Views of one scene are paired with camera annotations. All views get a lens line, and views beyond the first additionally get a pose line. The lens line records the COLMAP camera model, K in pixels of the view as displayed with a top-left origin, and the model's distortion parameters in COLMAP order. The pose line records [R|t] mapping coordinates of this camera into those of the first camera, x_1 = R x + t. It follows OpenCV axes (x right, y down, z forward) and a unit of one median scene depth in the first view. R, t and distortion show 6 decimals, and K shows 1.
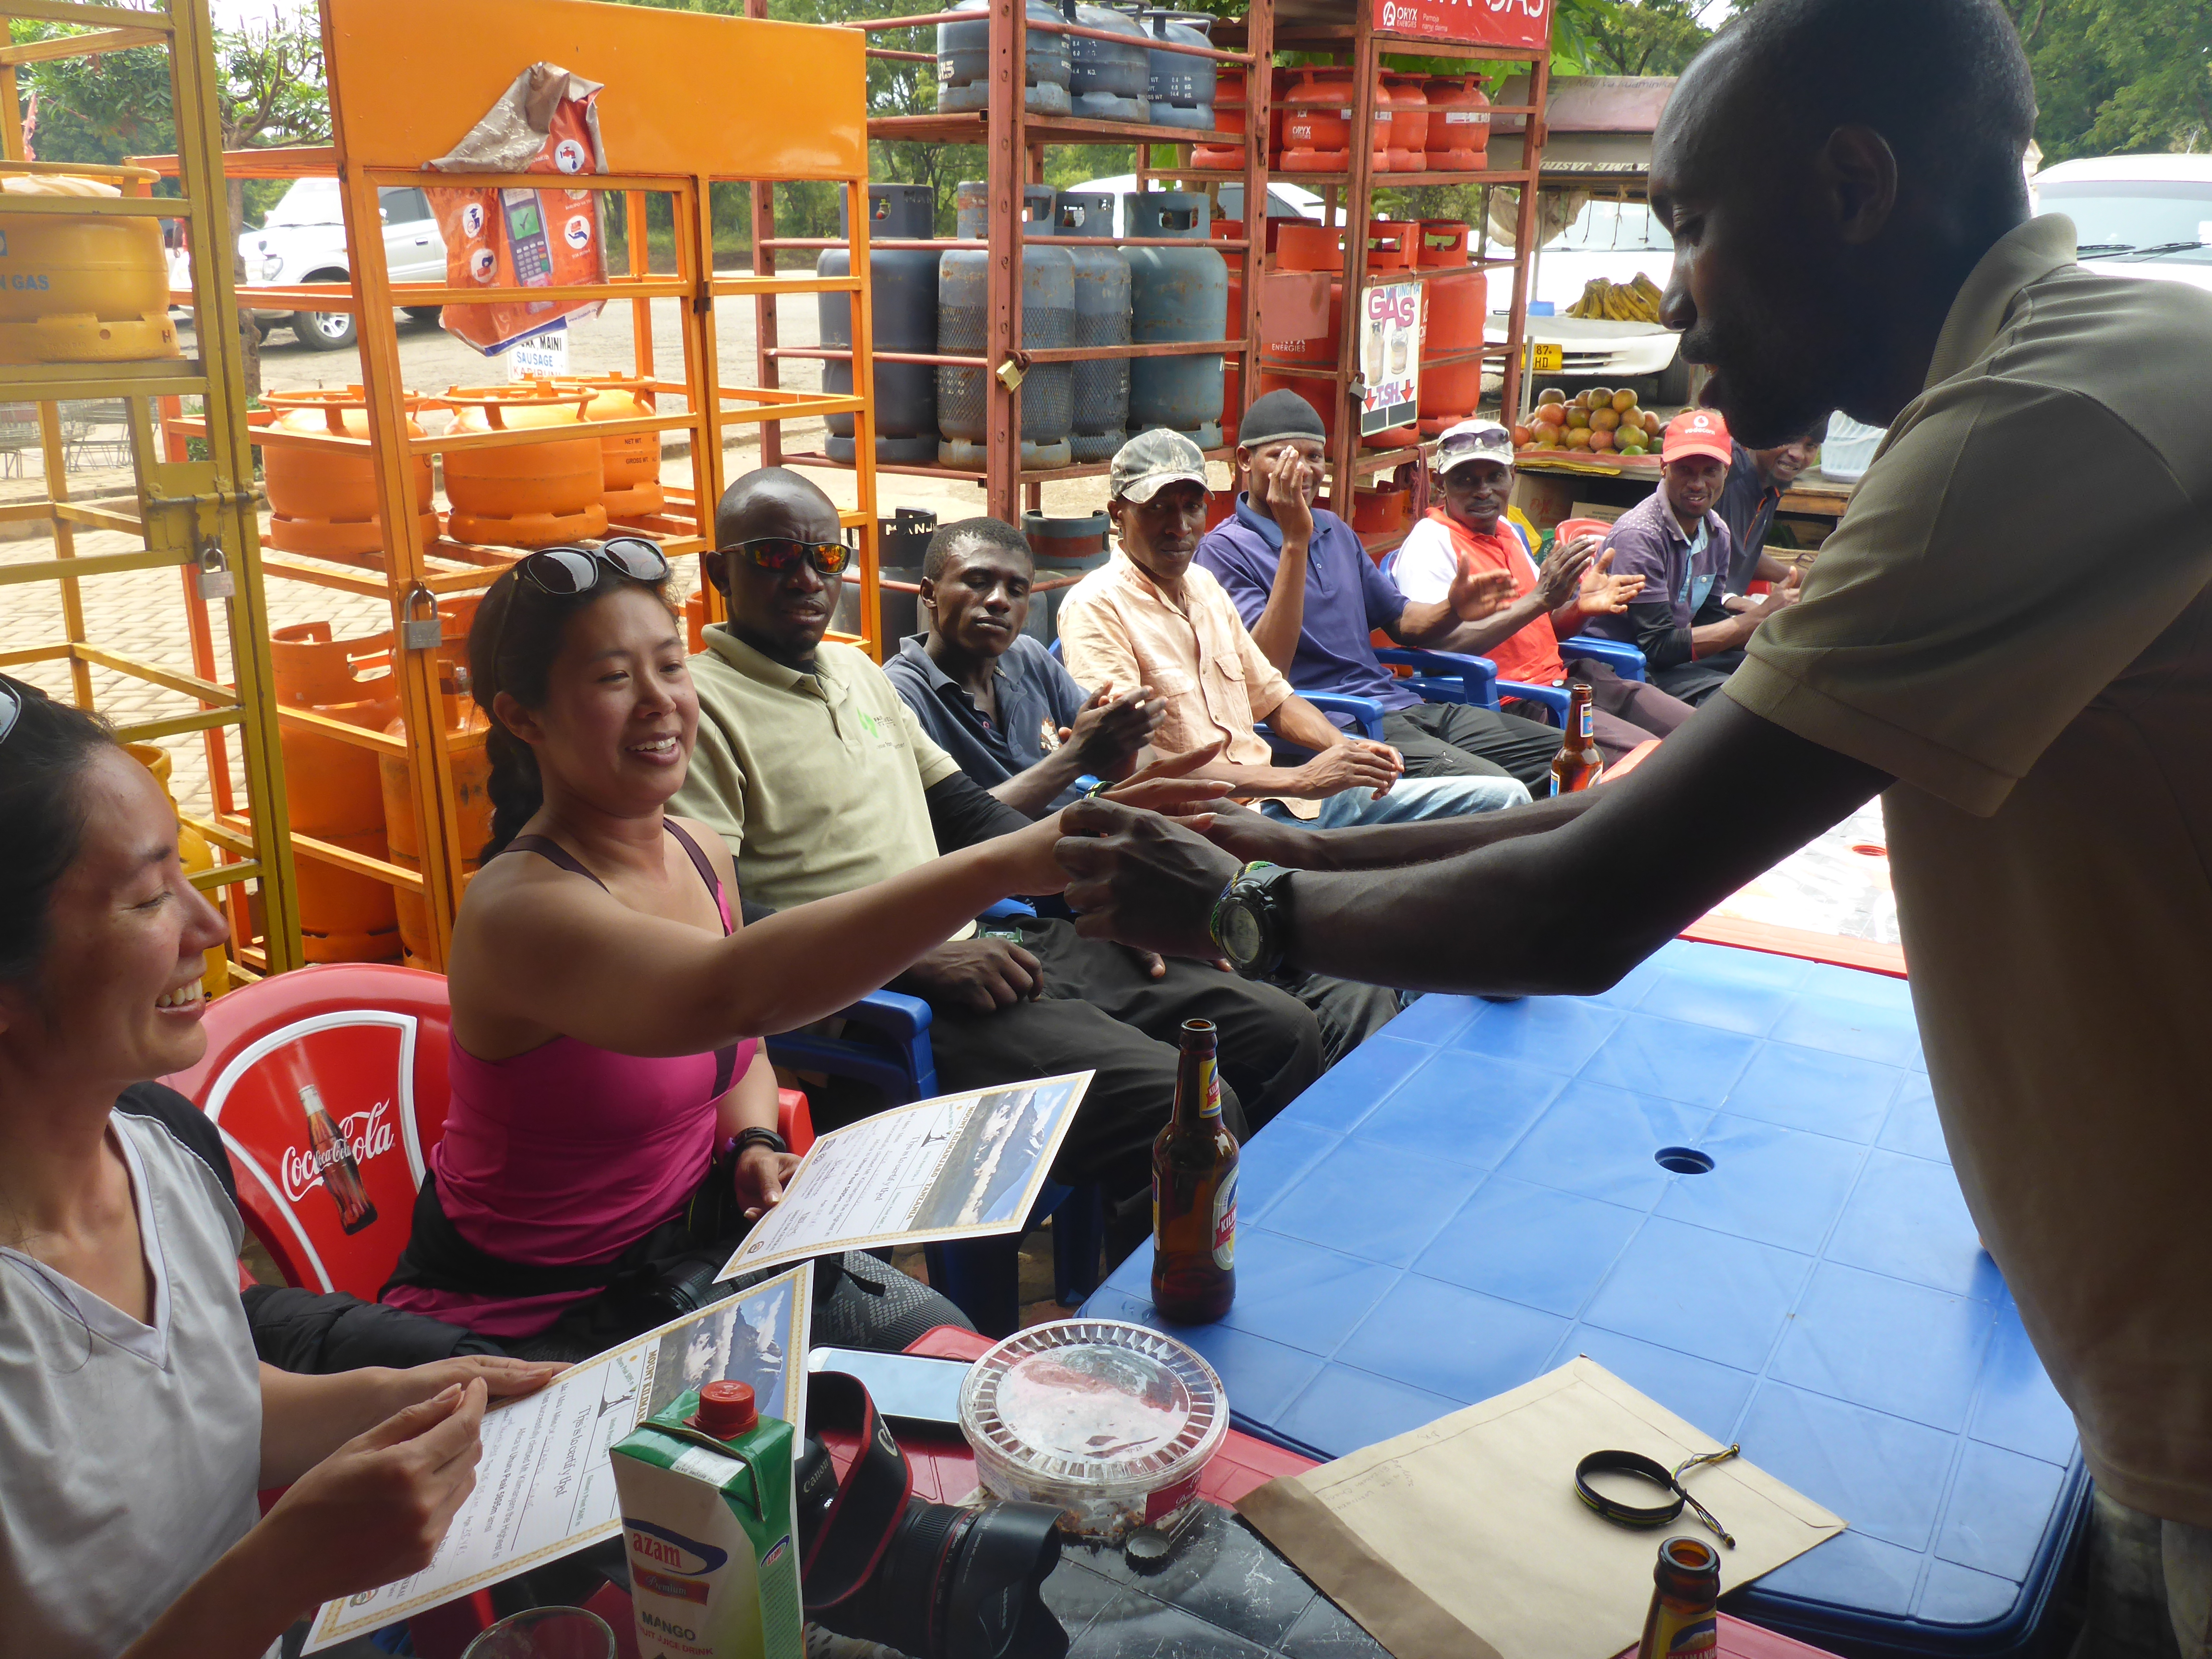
lens RADIAL K [[1917.9, 0, 1088.2], [0, 1917.9, 812.4], [0, 0, 1]] dist [-0.005355, -0.019939]
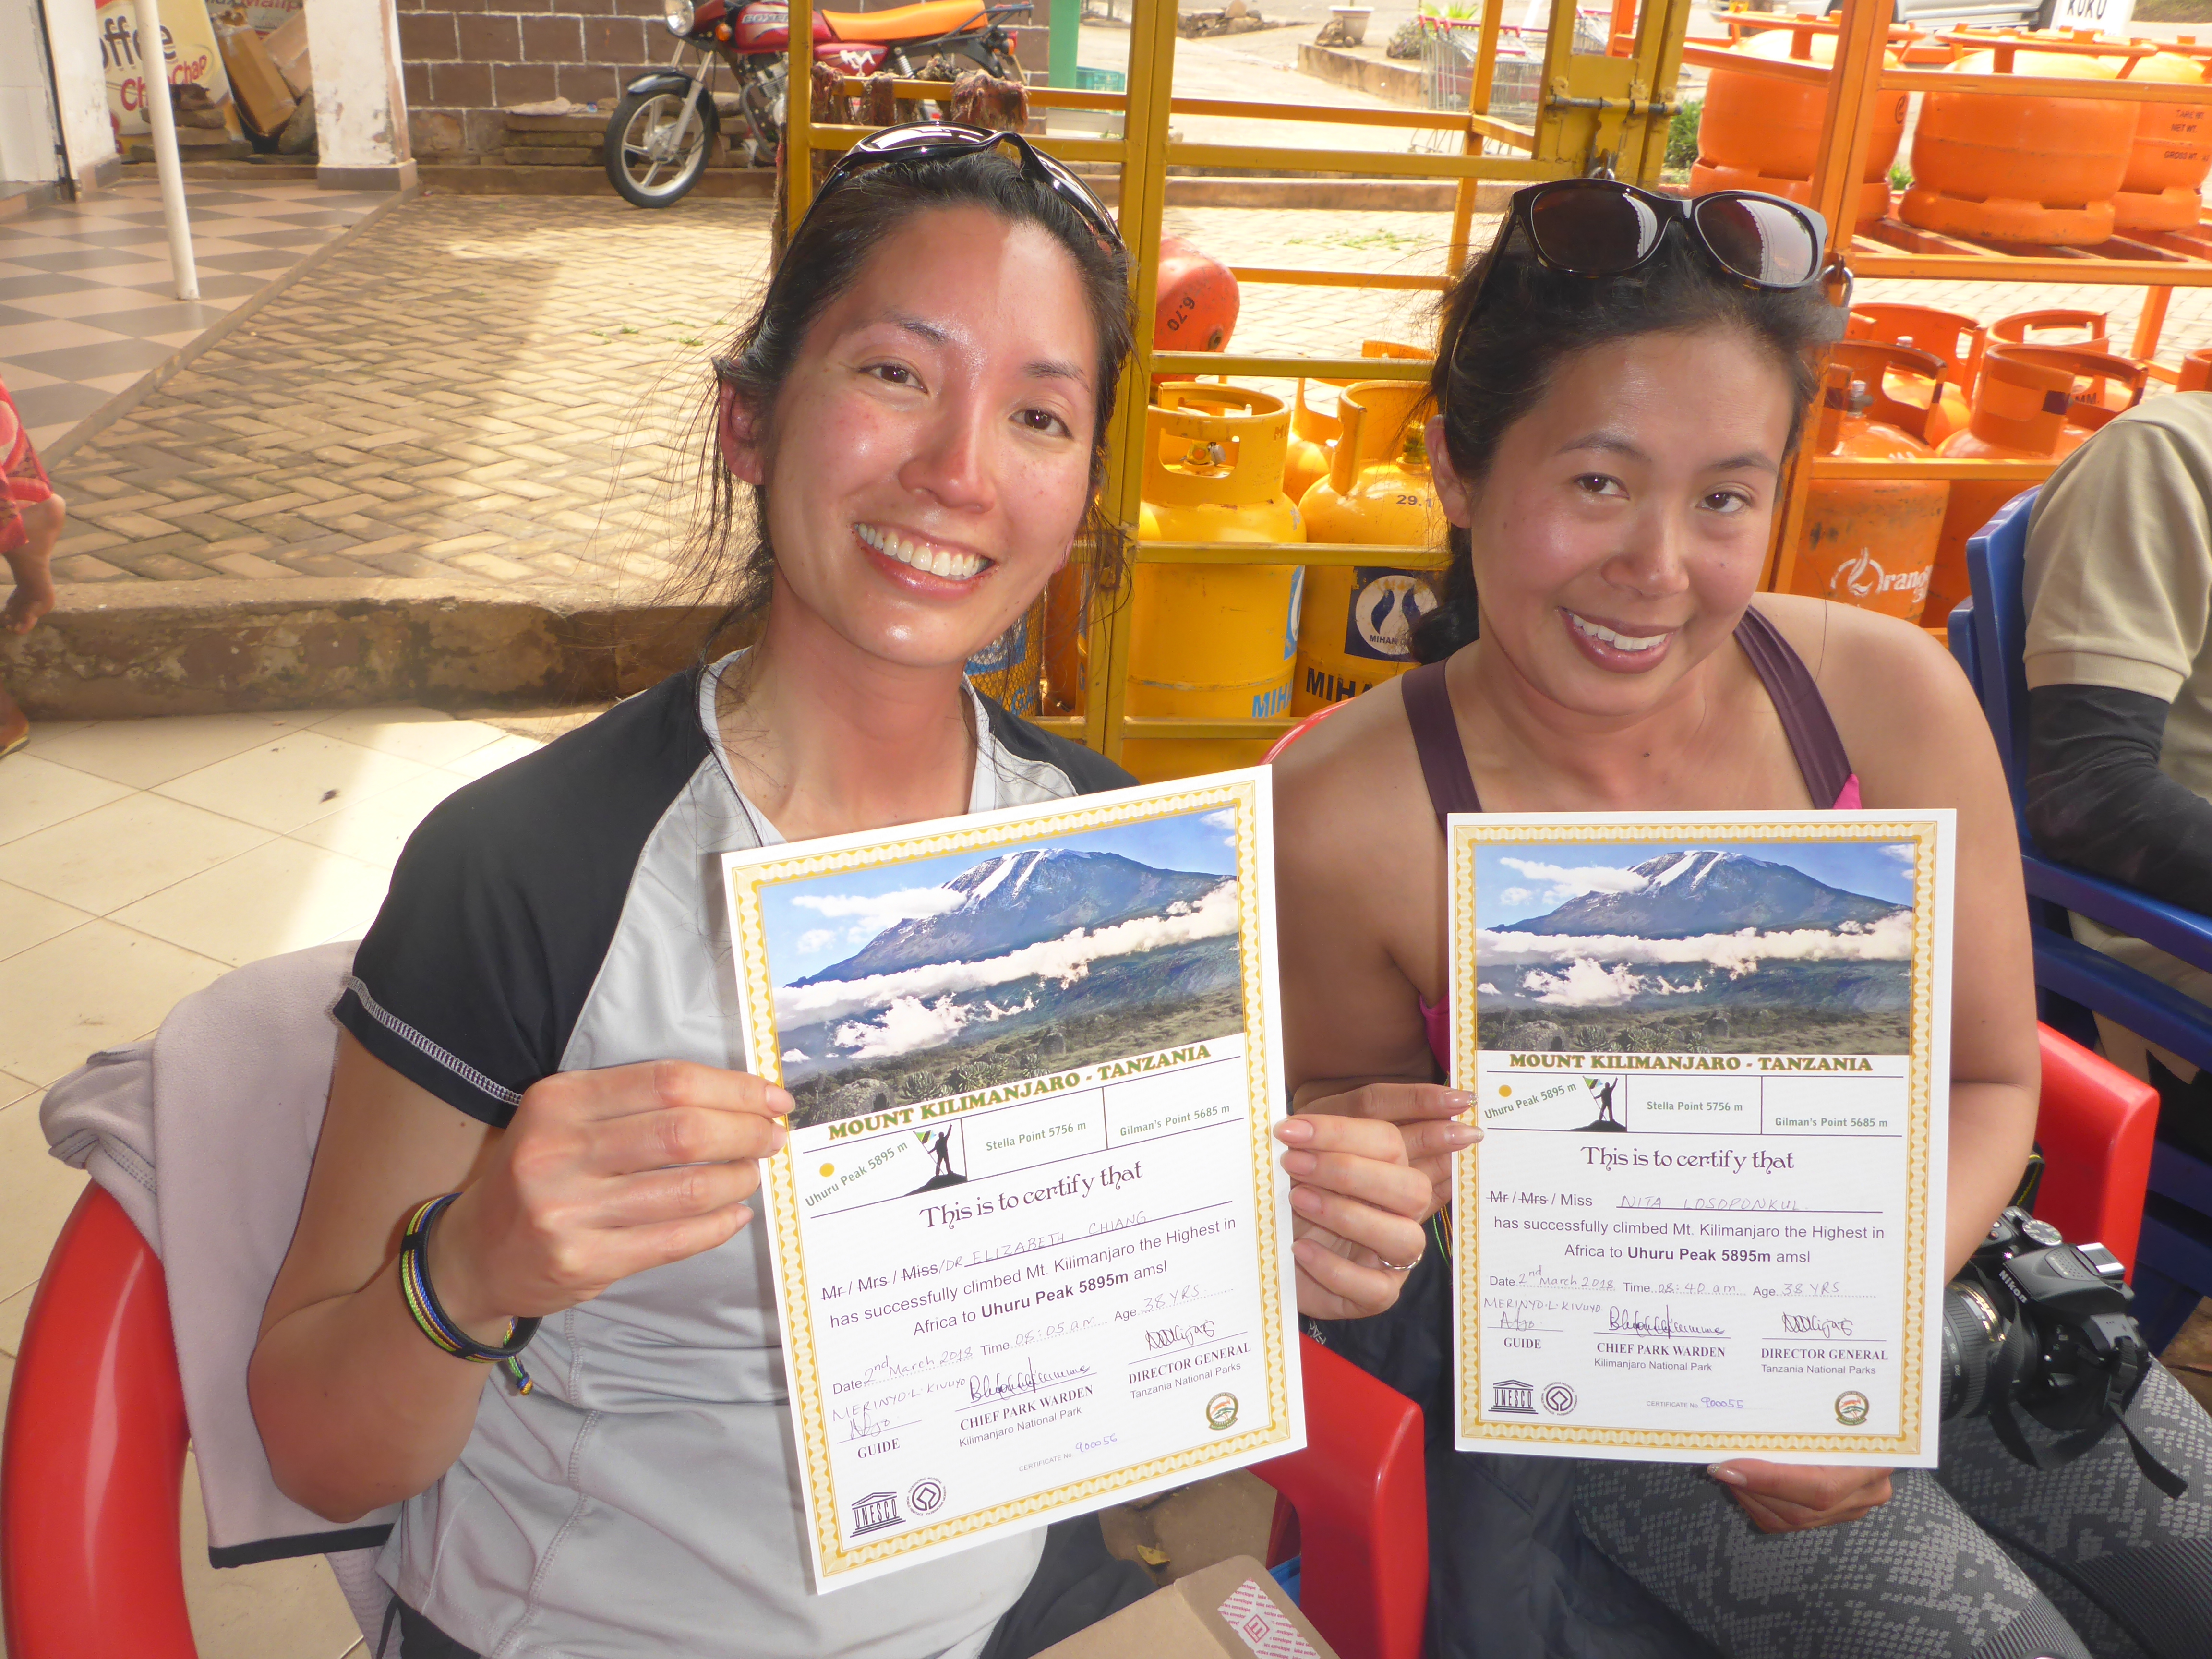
lens RADIAL K [[1865.8, 0, 1097.0], [0, 1865.8, 818.9], [0, 0, 1]] dist [-0.035349, 0.011394]
pose [[0.740823, 0.316239, -0.592599, -0.038183], [-0.234936, 0.948505, 0.212467, 0.007102], [0.629274, -0.018178, 0.776971, 0.158370]]
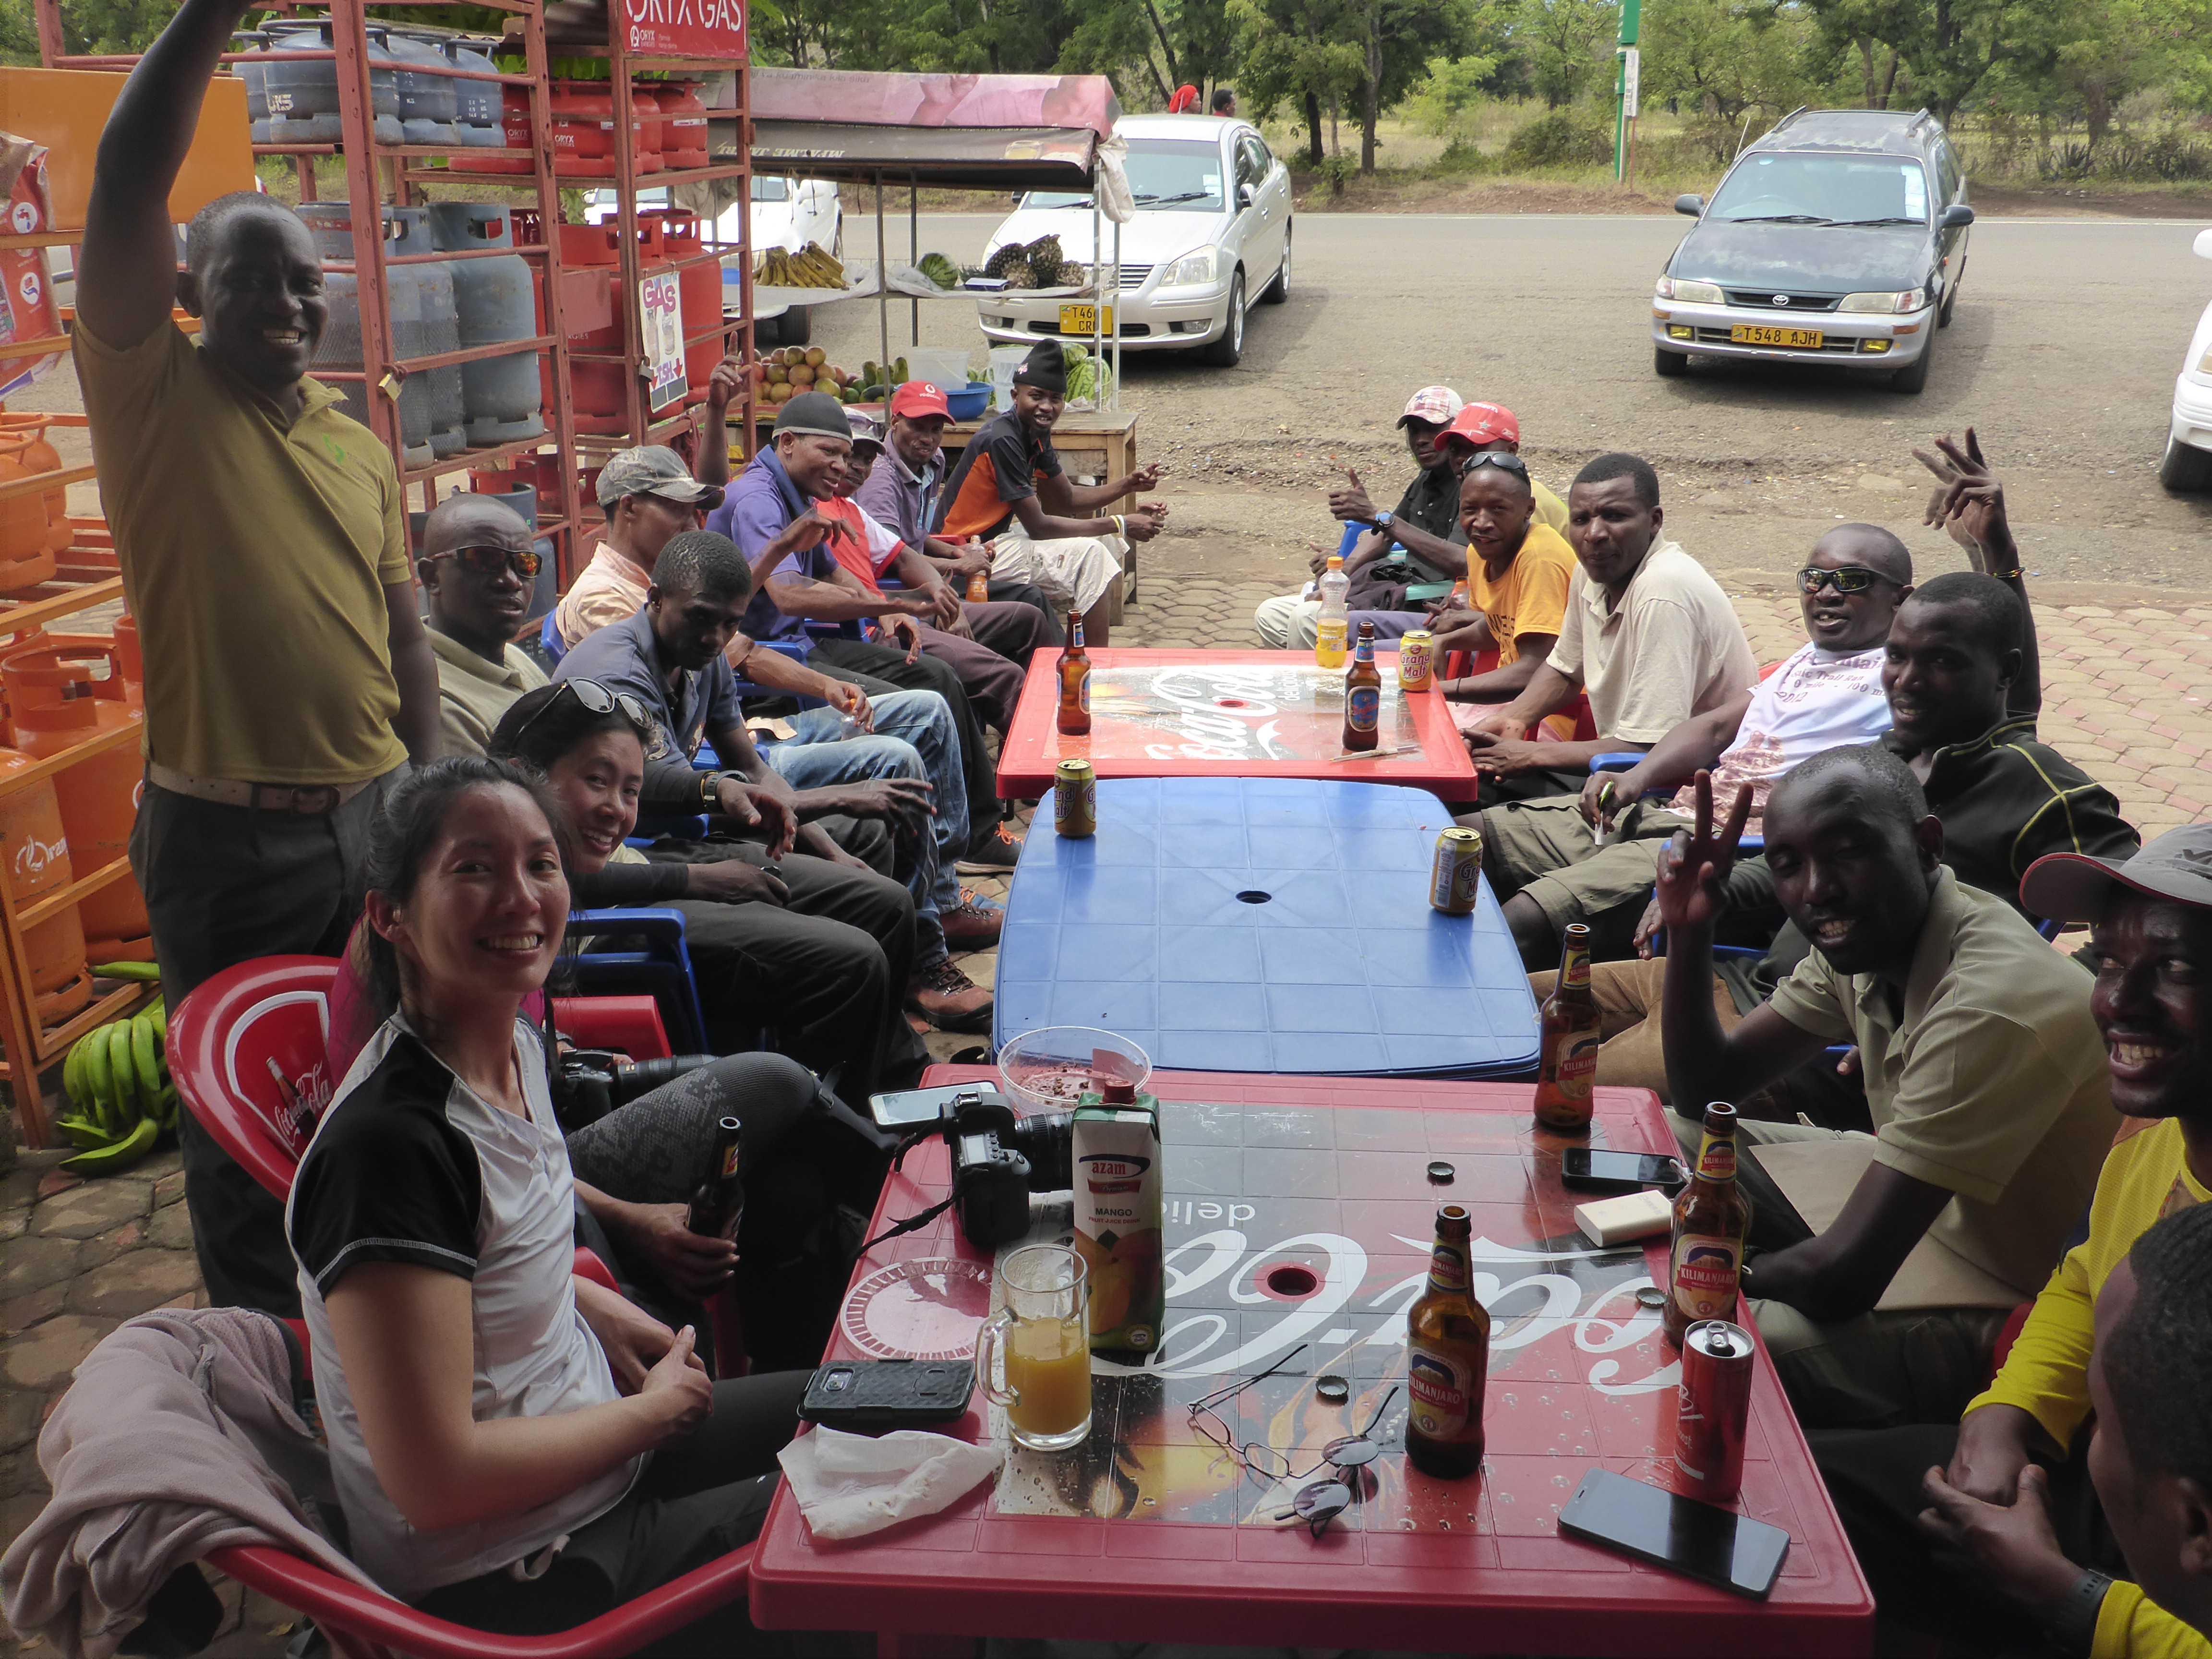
lens RADIAL K [[1977.7, 0, 1121.4], [0, 1977.7, 819.6], [0, 0, 1]] dist [0.002398, -0.010813]
pose [[0.869687, -0.161418, 0.466465, -0.233657], [0.142691, 0.986886, 0.075470, -0.011614], [-0.472530, 0.000925, 0.881314, -0.175414]]
